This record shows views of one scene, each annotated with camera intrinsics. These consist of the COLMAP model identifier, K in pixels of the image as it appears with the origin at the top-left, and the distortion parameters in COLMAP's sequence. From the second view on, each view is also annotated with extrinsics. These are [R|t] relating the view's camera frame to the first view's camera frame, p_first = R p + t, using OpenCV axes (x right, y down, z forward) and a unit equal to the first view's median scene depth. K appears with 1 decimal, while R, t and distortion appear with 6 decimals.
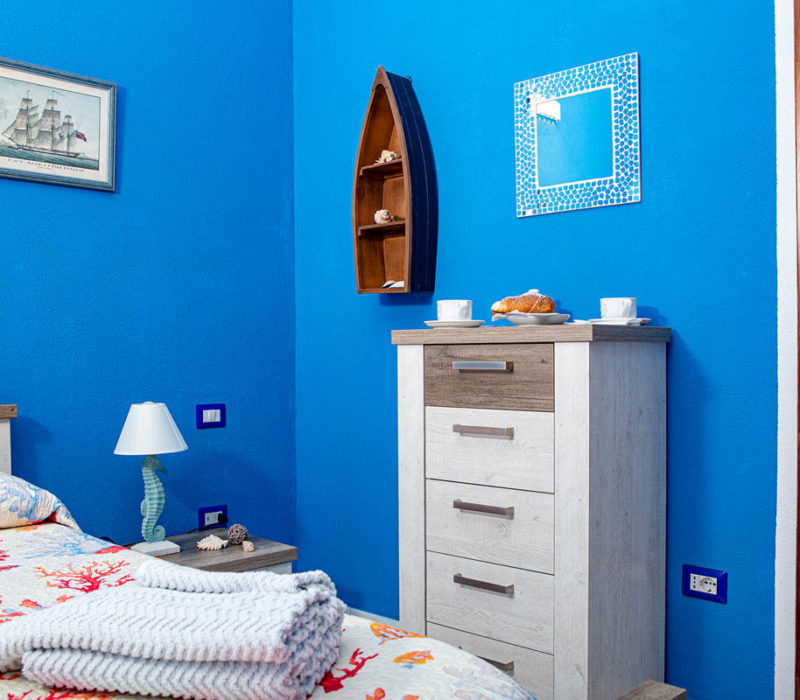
lens RADIAL K [[838.3, 0, 393.8], [0, 838.3, 369.8], [0, 0, 1]] dist [-0.058324, 0.000000]
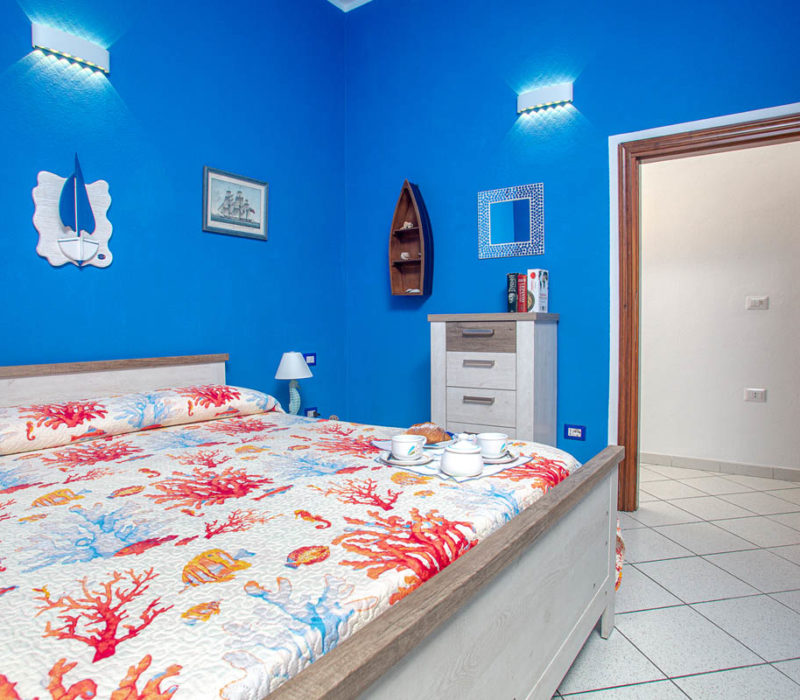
lens RADIAL K [[523.5, 0, 388.3], [0, 523.5, 343.0], [0, 0, 1]] dist [-0.059349, 0.026479]
pose [[0.989064, -0.007956, 0.147275, -0.262598], [0.006037, 0.999891, 0.013472, 0.003814], [-0.147366, -0.012436, 0.989004, -0.227041]]
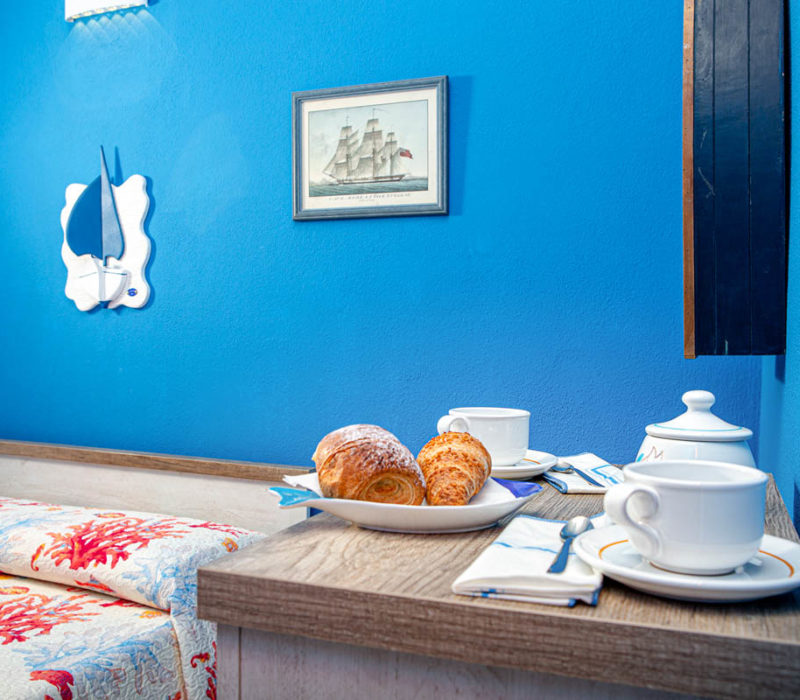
lens RADIAL K [[838.3, 0, 404.5], [0, 838.3, 352.2], [0, 0, 1]] dist [-0.058324, 0.000000]
pose [[0.387396, 0.034016, -0.921285, 0.419919], [-0.031577, 0.999222, 0.023616, -0.108836], [0.921372, 0.019943, 0.388169, 0.714721]]
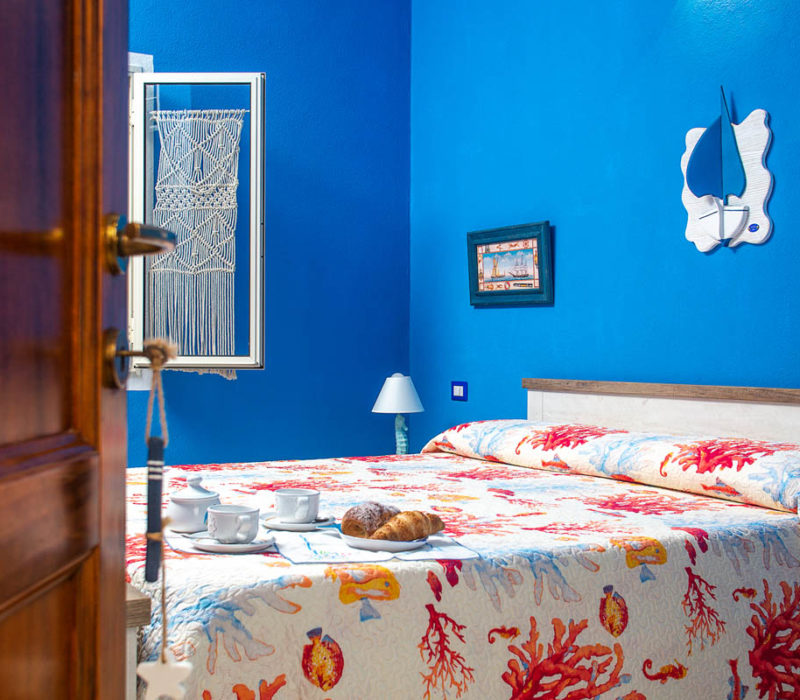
lens RADIAL K [[1020.2, 0, 400.1], [0, 1020.2, 347.8], [0, 0, 1]] dist [0.047010, 0.000000]
pose [[-0.227723, 0.003039, -0.973721, 0.665600], [-0.021638, 0.999732, 0.008181, -0.002460], [0.973486, 0.022932, -0.227596, 0.670929]]
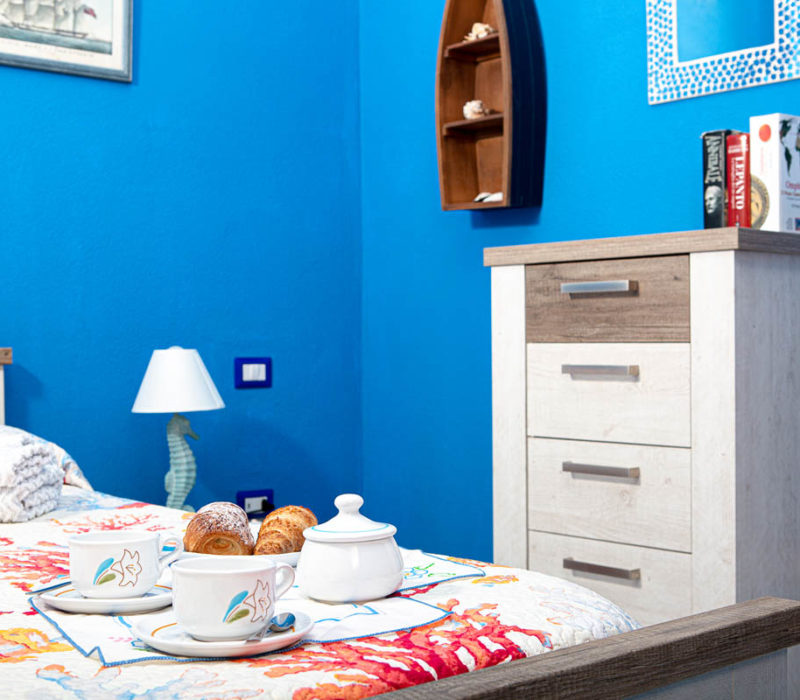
lens RADIAL K [[1181.5, 0, 397.3], [0, 1181.5, 346.2], [0, 0, 1]] dist [-0.017596, 0.000000]
pose [[0.996071, -0.001441, -0.088547, 0.013311], [0.000499, 0.999943, -0.010666, 0.051235], [0.088558, 0.010580, 0.996015, -0.094334]]
